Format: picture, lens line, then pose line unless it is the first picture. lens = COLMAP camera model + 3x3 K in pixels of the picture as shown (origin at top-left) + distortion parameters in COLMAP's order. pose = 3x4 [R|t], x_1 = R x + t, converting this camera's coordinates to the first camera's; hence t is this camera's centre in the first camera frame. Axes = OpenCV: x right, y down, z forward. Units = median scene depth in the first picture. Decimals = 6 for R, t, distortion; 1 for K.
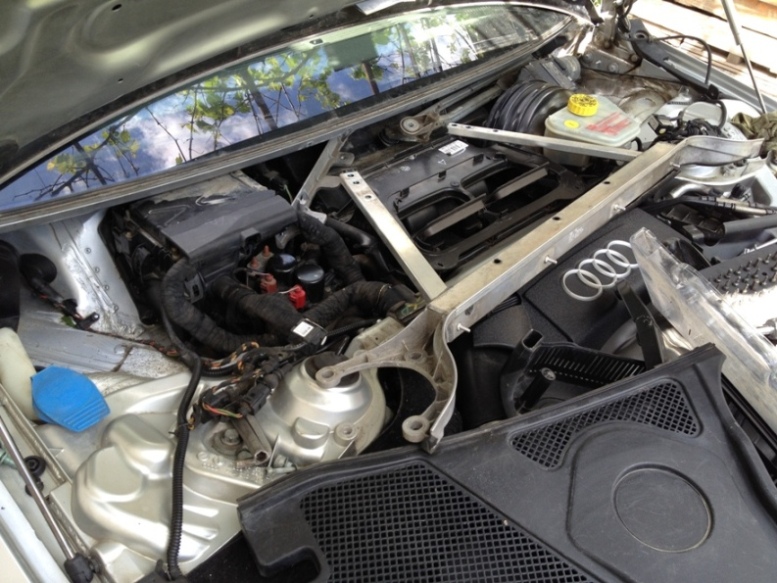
lens RADIAL K [[731.2, 0, 384.3], [0, 731.2, 293.4], [0, 0, 1]] dist [0.085475, -0.163308]
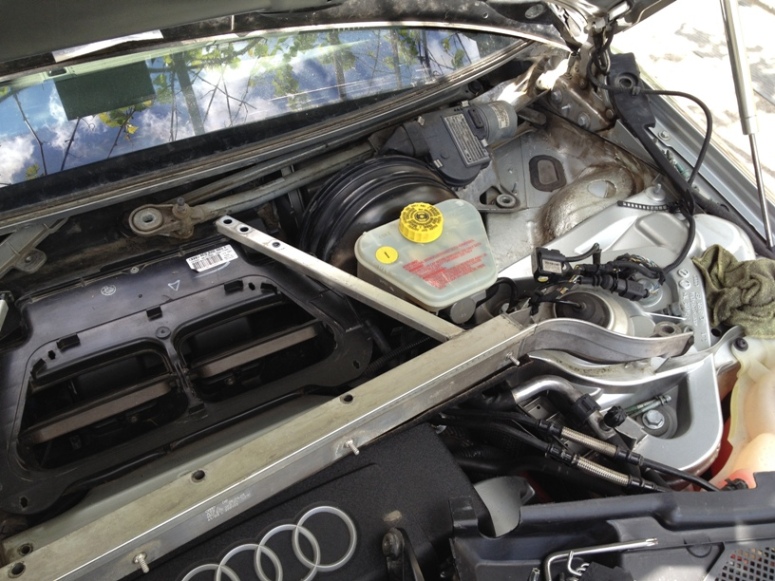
lens RADIAL K [[729.3, 0, 383.3], [0, 729.3, 292.4], [0, 0, 1]] dist [0.085475, -0.163308]
pose [[0.967297, 0.183836, -0.174761, 0.329063], [-0.158752, 0.976141, 0.148144, -0.259916], [0.197825, -0.115556, 0.973402, 0.326091]]
